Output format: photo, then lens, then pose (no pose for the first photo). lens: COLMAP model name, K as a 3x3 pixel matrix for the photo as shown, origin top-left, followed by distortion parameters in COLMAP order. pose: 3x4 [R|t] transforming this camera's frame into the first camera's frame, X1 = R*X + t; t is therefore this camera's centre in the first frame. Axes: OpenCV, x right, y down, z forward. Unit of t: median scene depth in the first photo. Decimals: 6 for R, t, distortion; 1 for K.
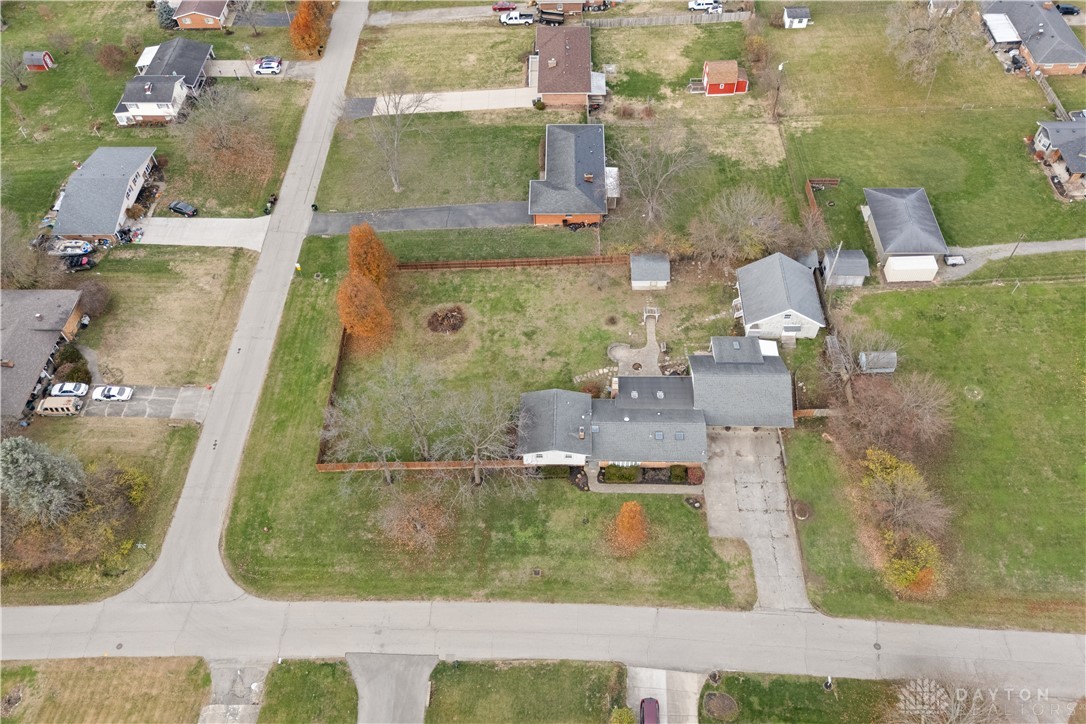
lens RADIAL K [[789.9, 0, 551.4], [0, 789.9, 361.4], [0, 0, 1]] dist [0.093817, -0.118578]
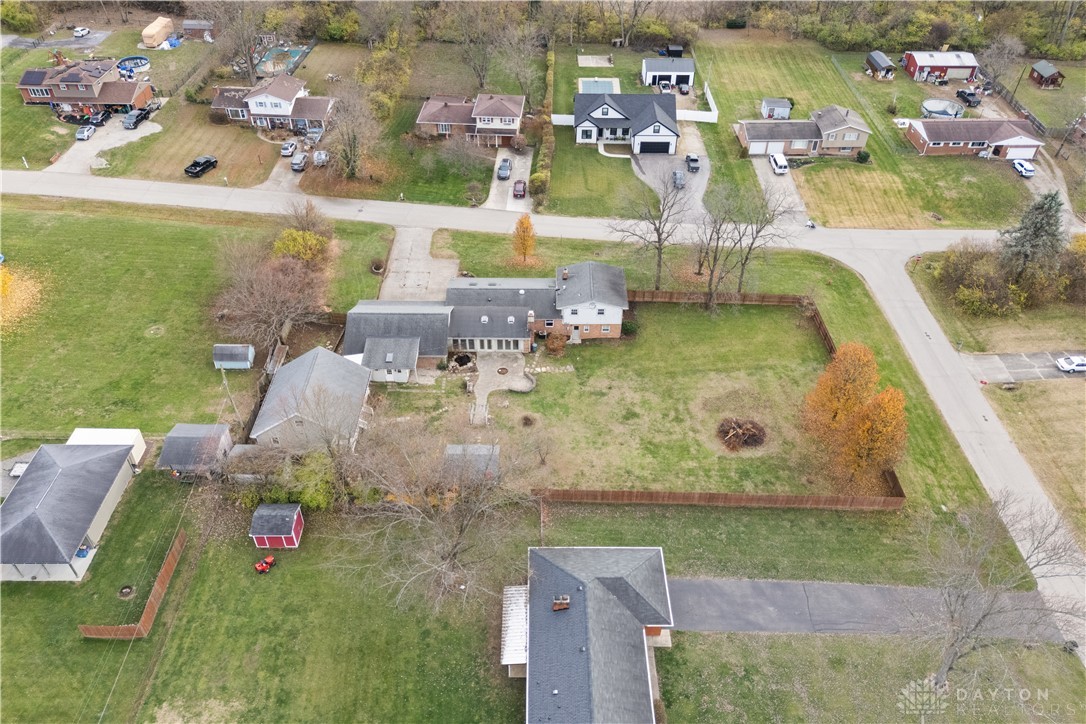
lens RADIAL K [[795.5, 0, 548.0], [0, 795.5, 360.8], [0, 0, 1]] dist [0.072050, -0.056206]
pose [[-0.999768, 0.017133, -0.013041, 0.069571], [-0.013879, -0.049739, 0.998666, -0.879287], [0.016461, 0.998615, 0.049965, 0.945632]]
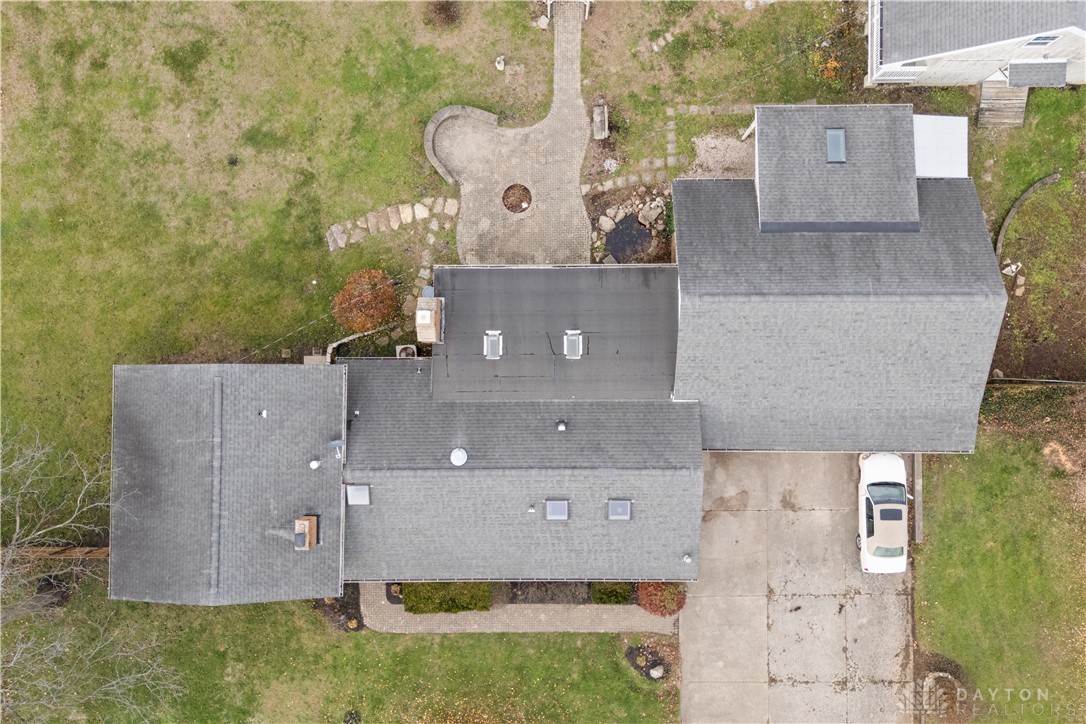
lens RADIAL K [[801.8, 0, 550.3], [0, 801.8, 376.5], [0, 0, 1]] dist [0.068190, -0.063505]
pose [[0.999781, -0.019122, 0.008465, 0.118345], [0.010290, 0.802223, 0.596935, -0.131741], [-0.018205, -0.596718, 0.802245, 0.691425]]
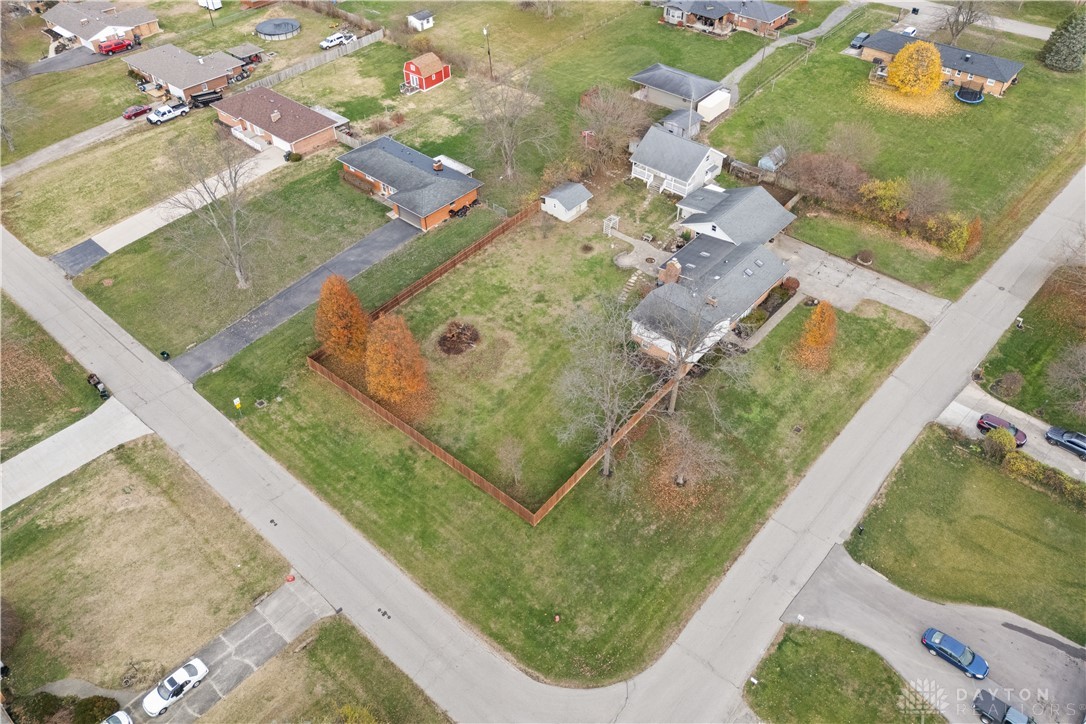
lens RADIAL K [[787.6, 0, 547.9], [0, 787.6, 326.2], [0, 0, 1]] dist [0.069434, -0.058490]
pose [[0.643728, -0.490414, 0.587459, -0.590915], [0.602798, 0.797875, 0.005534, -0.010301], [-0.471432, 0.350556, 0.809235, 0.294306]]
